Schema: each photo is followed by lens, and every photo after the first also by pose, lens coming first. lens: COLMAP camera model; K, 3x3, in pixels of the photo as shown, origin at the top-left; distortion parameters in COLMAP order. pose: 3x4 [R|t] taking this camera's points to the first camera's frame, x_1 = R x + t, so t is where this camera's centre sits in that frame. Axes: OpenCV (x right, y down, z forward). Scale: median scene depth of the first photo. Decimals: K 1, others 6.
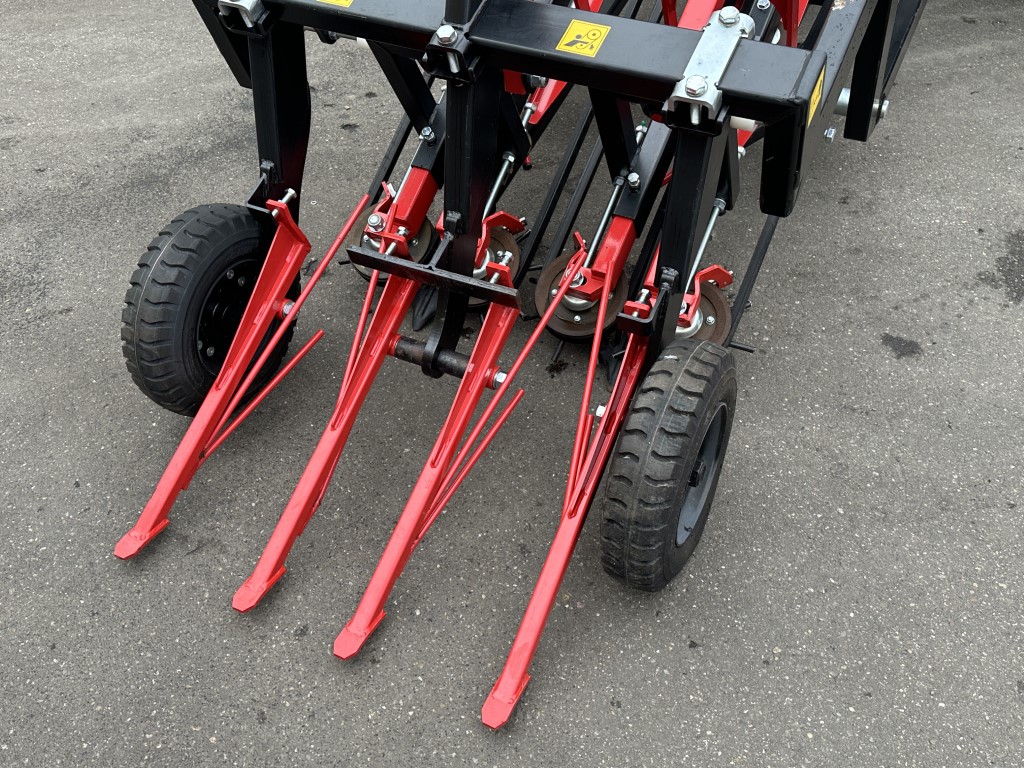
lens RADIAL K [[981.1, 0, 474.8], [0, 981.1, 380.9], [0, 0, 1]] dist [0.047155, 0.000000]
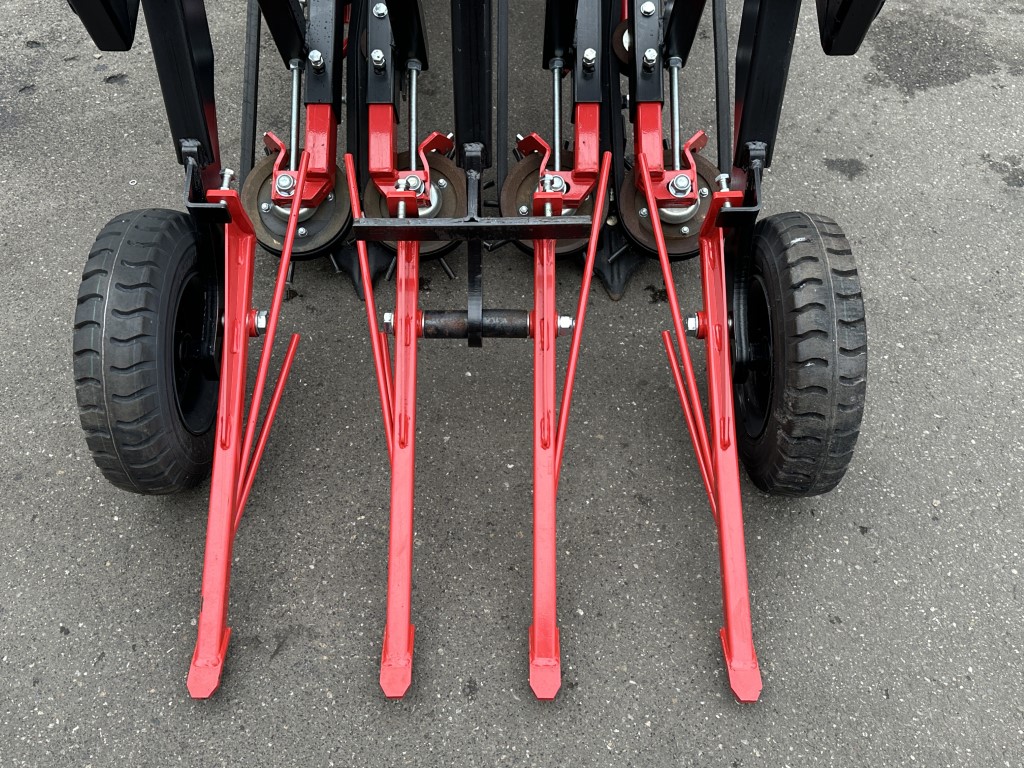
lens RADIAL K [[981.1, 0, 487.1], [0, 981.1, 394.8], [0, 0, 1]] dist [0.047155, 0.000000]
pose [[0.894904, -0.327609, 0.303017, -0.315899], [0.290105, 0.943044, 0.162809, -0.103023], [-0.339096, -0.057792, 0.938975, 0.220546]]
